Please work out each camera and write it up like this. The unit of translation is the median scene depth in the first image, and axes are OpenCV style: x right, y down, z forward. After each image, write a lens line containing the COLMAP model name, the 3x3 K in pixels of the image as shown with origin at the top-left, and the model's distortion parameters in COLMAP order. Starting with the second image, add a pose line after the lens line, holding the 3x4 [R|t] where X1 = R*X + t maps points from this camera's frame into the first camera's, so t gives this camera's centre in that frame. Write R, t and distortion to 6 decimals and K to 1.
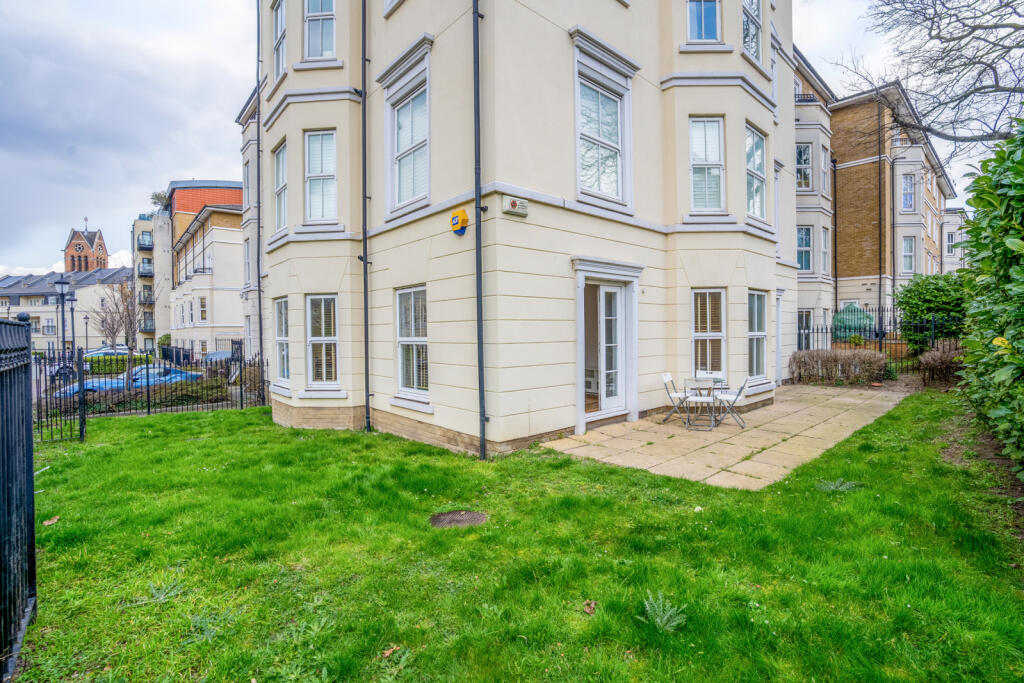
lens RADIAL K [[472.7, 0, 512.0], [0, 472.7, 341.5], [0, 0, 1]] dist [-0.070000, -0.000107]
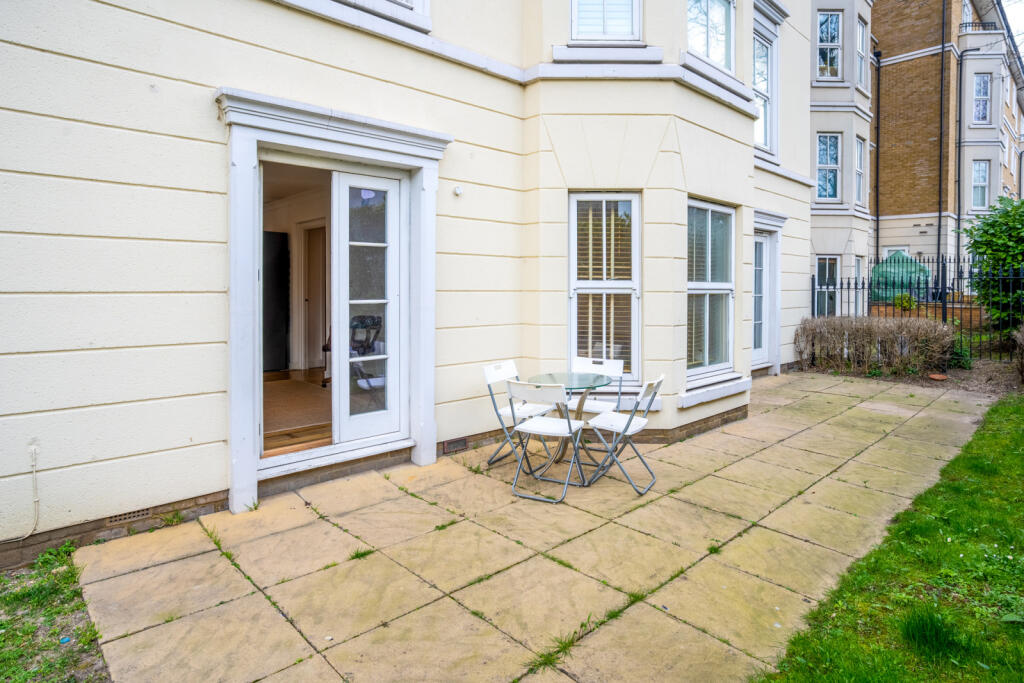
lens RADIAL K [[562.1, 0, 511.7], [0, 562.1, 290.0], [0, 0, 1]] dist [-0.048825, 0.001111]
pose [[0.999460, 0.019122, 0.026739, 0.194304], [-0.018793, 0.999745, -0.012488, -0.000236], [-0.026971, 0.011978, 0.999564, 0.254568]]
